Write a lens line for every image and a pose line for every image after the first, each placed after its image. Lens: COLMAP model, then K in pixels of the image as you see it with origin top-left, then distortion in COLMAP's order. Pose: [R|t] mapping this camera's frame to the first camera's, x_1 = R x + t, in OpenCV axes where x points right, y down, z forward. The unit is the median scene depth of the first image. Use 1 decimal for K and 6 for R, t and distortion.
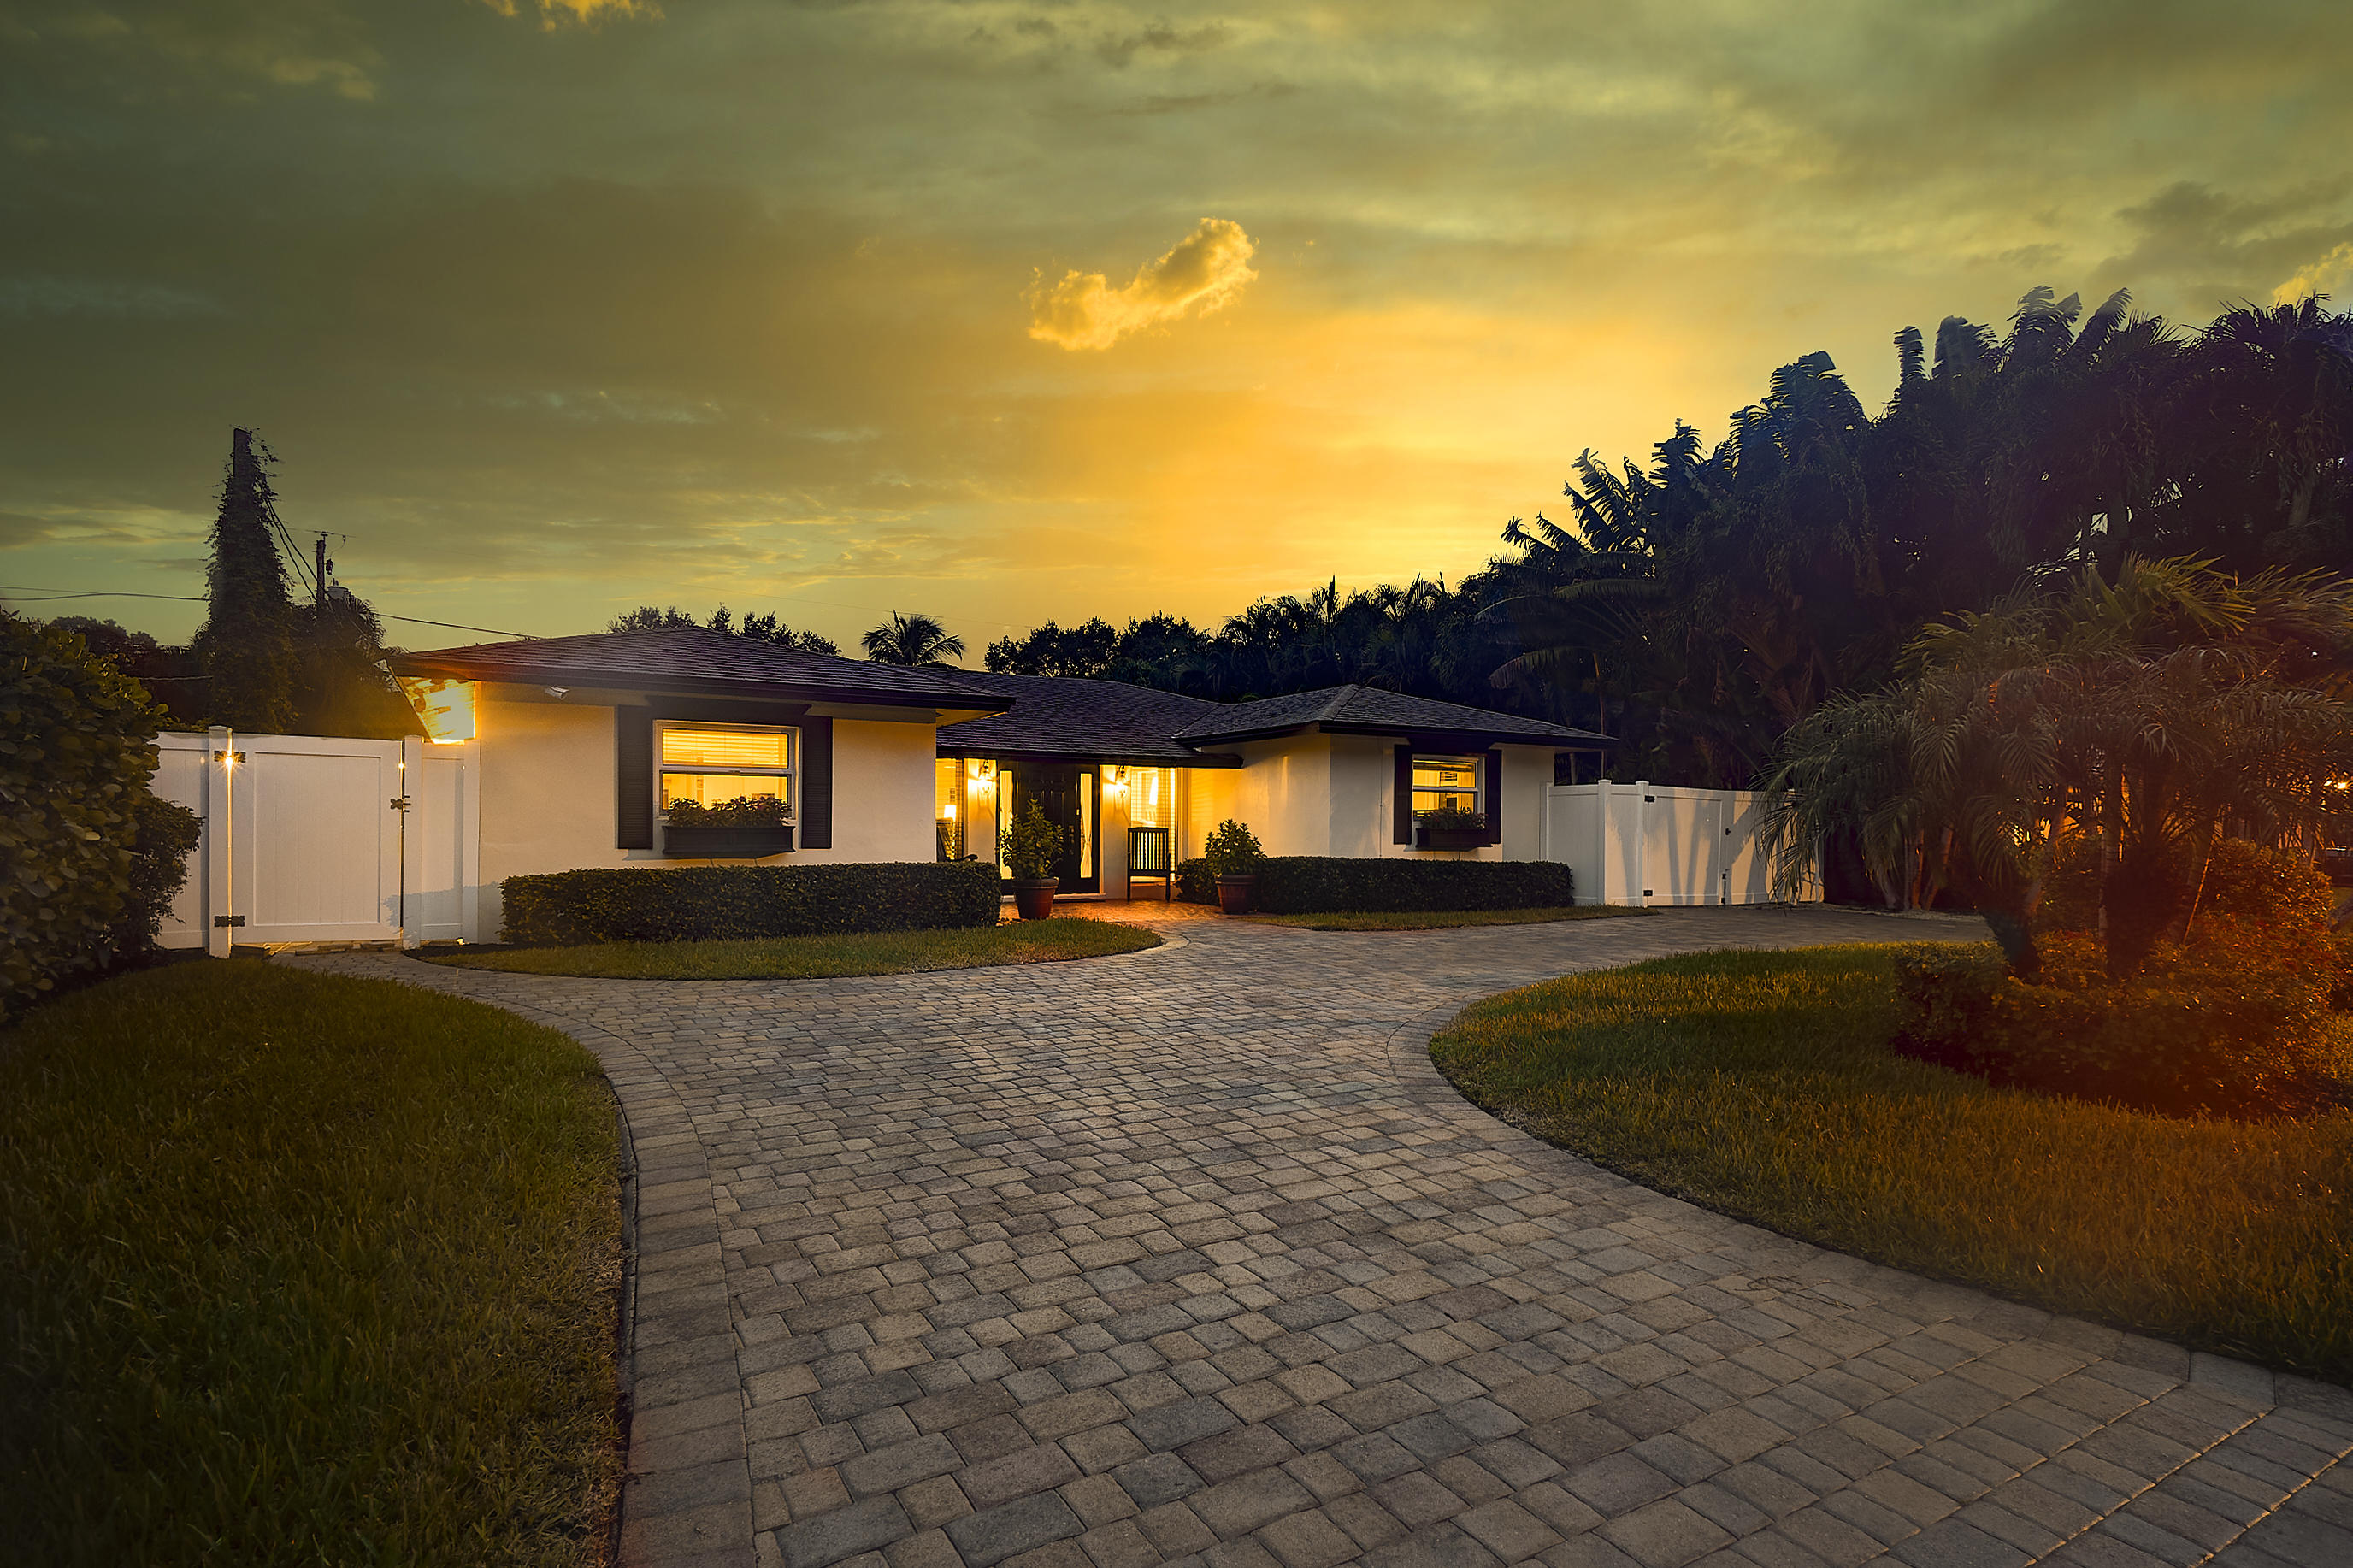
lens RADIAL K [[1093.5, 0, 1168.2], [0, 1093.5, 799.1], [0, 0, 1]] dist [-0.013377, 0.000081]
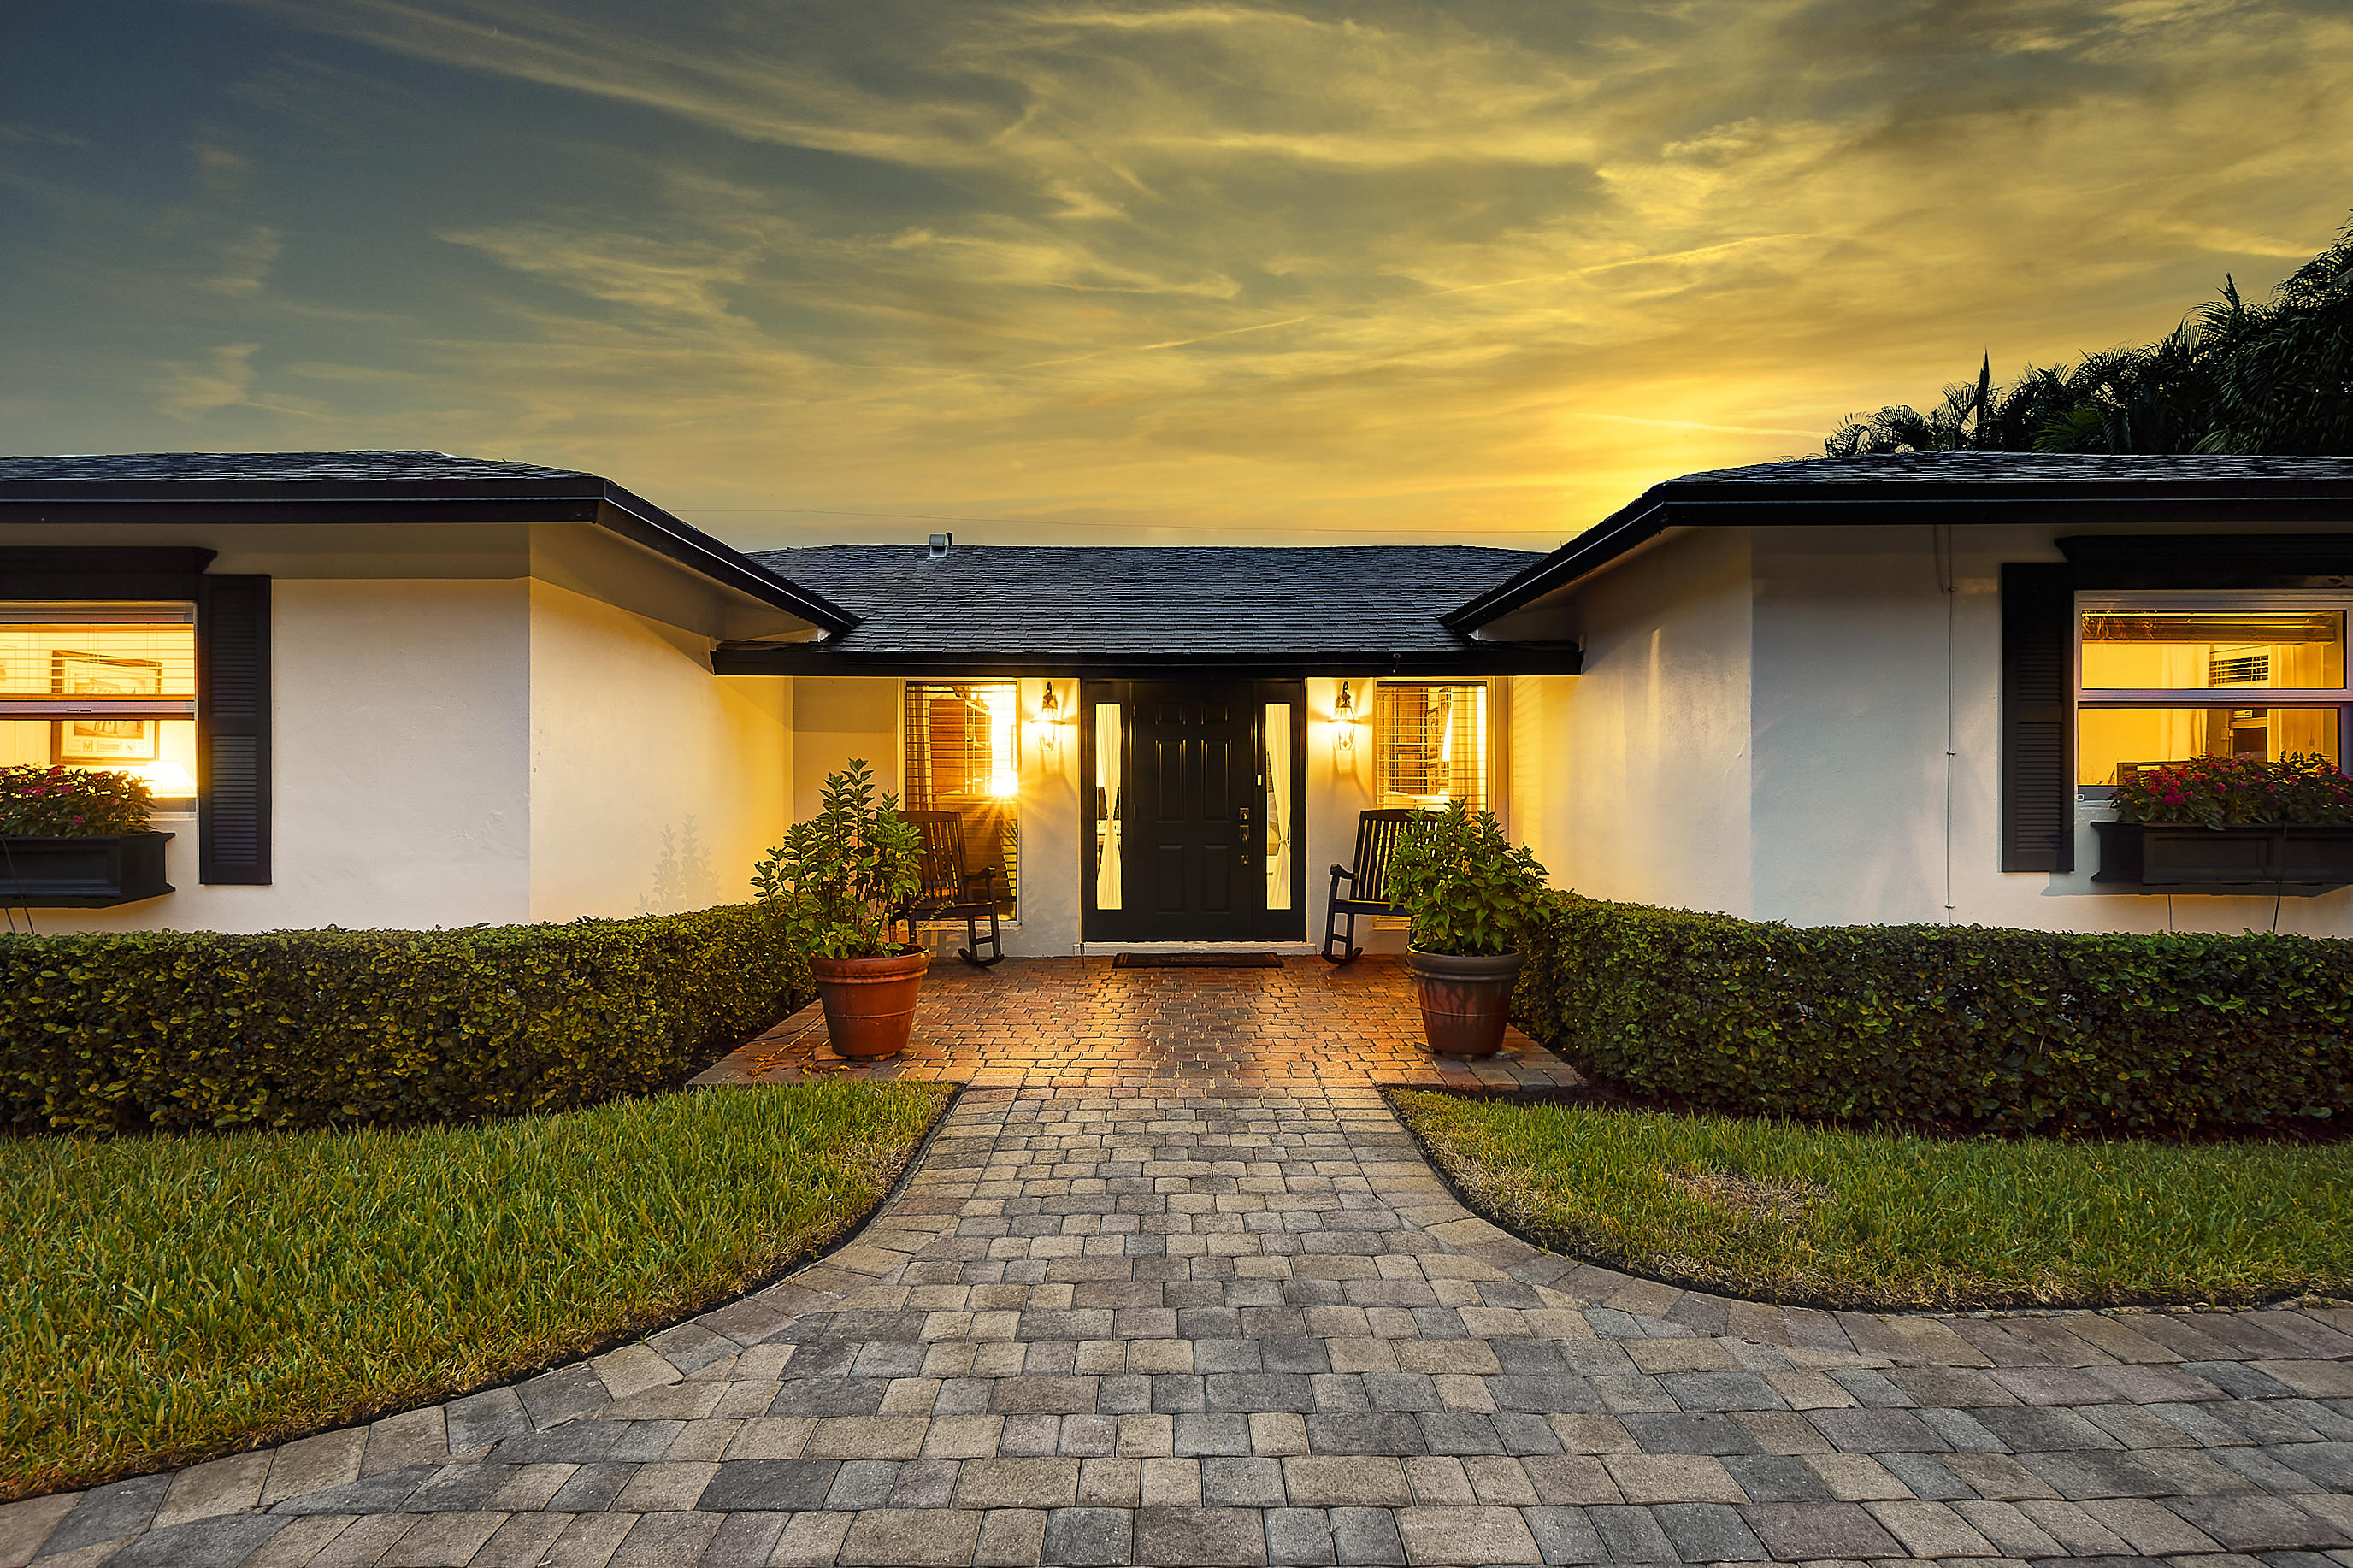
lens RADIAL K [[1093.5, 0, 1188.5], [0, 1093.5, 791.1], [0, 0, 1]] dist [-0.013377, 0.000081]
pose [[0.863048, -0.005372, -0.505093, 0.151251], [0.022798, 0.999339, 0.028326, 0.002014], [0.504607, -0.035961, 0.862600, 0.569338]]
